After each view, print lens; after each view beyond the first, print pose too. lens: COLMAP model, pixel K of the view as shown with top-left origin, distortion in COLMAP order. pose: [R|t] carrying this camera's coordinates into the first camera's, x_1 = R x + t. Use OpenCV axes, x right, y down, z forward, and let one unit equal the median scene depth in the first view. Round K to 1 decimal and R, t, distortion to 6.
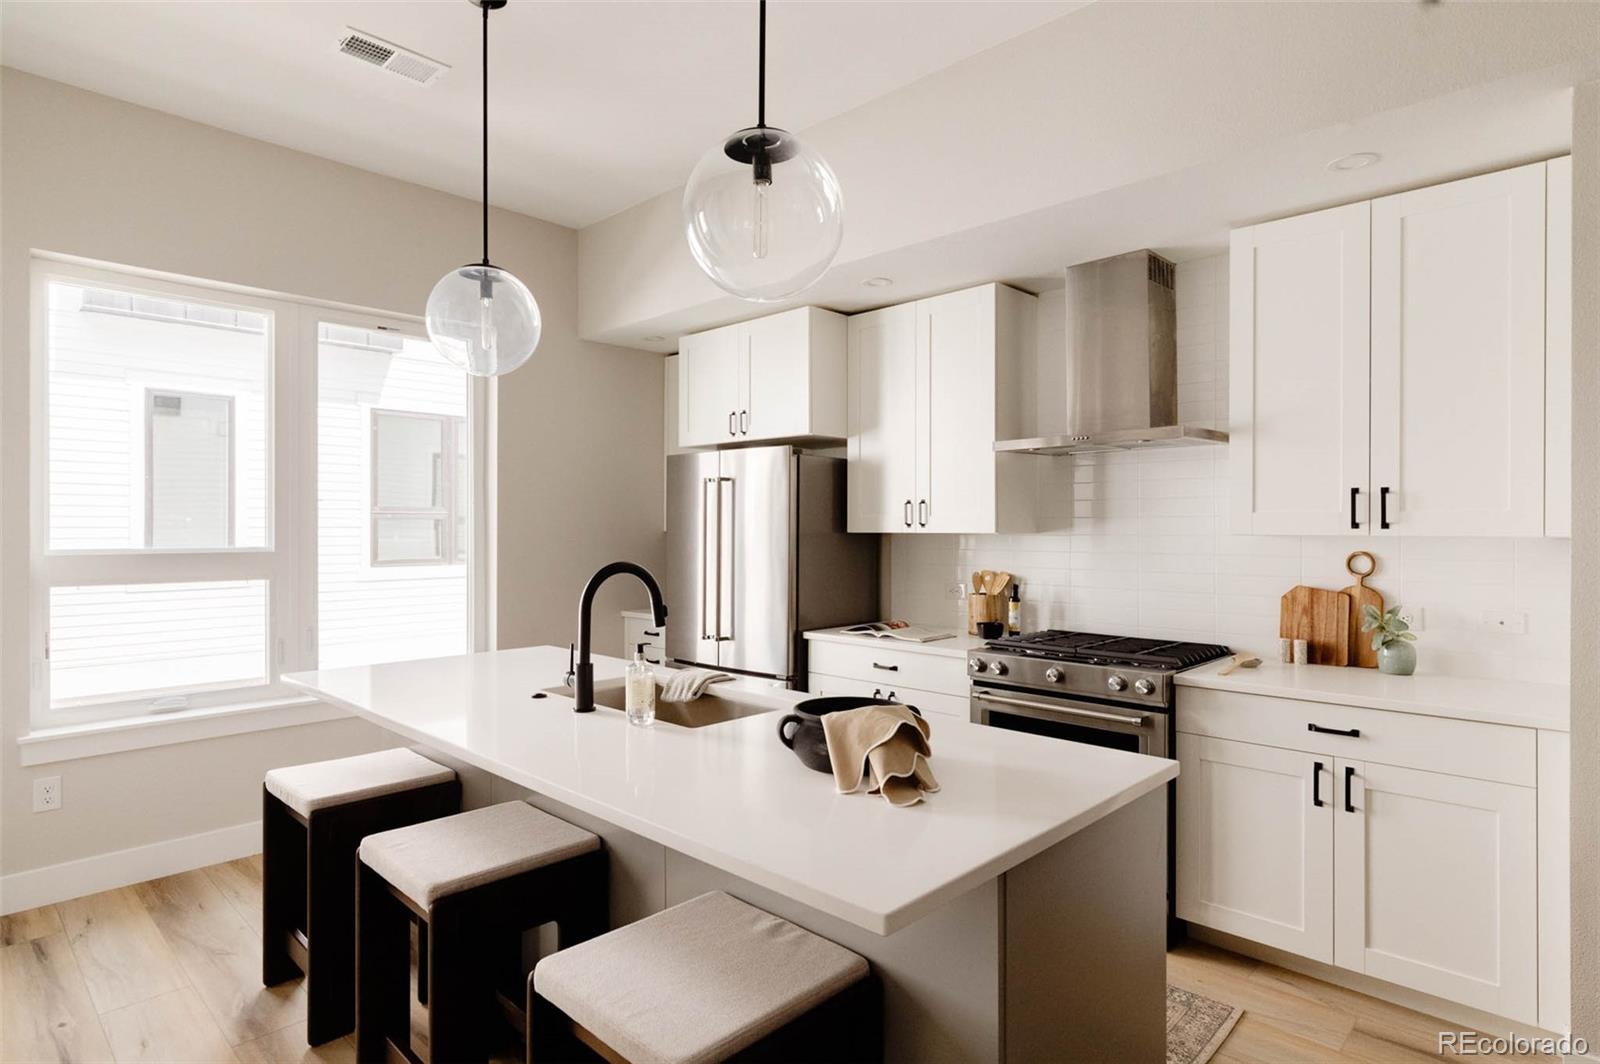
lens RADIAL K [[877.5, 0, 793.3], [0, 877.5, 527.0], [0, 0, 1]] dist [-0.002477, -0.000524]
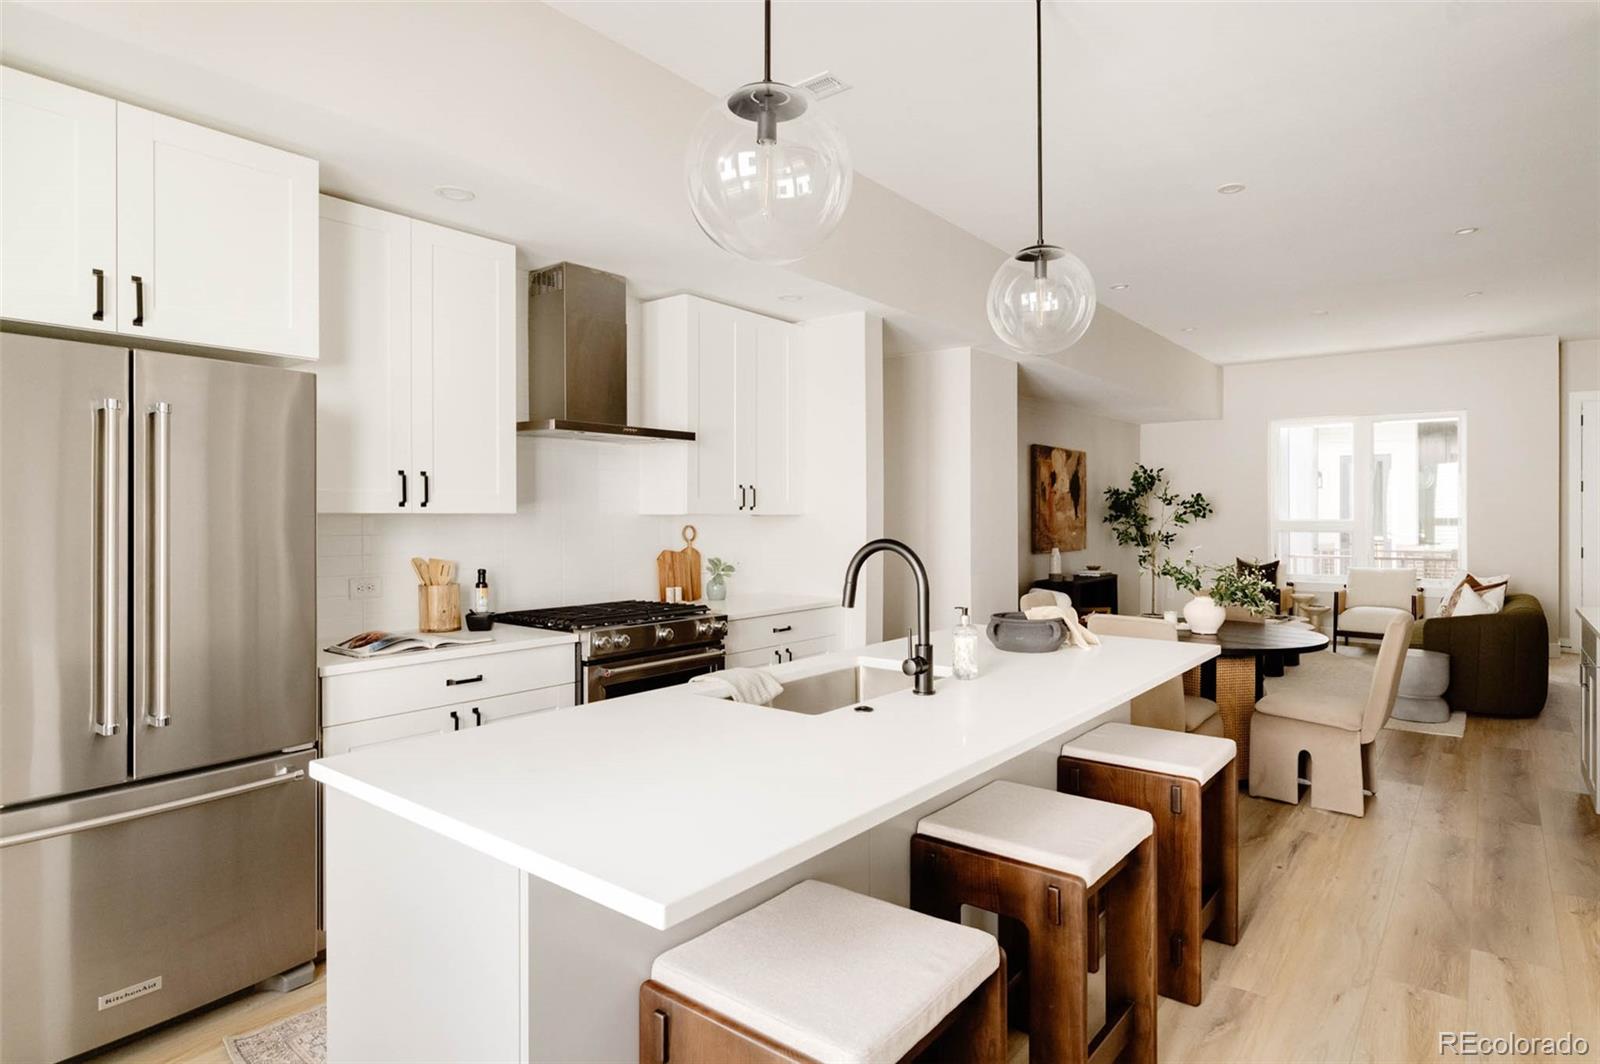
lens RADIAL K [[877.5, 0, 797.7], [0, 877.5, 523.3], [0, 0, 1]] dist [-0.002477, -0.000524]
pose [[-0.101652, -0.005765, 0.994803, -0.885371], [0.003515, 0.999975, 0.006154, 0.015642], [-0.994814, 0.004122, -0.101629, 0.949968]]
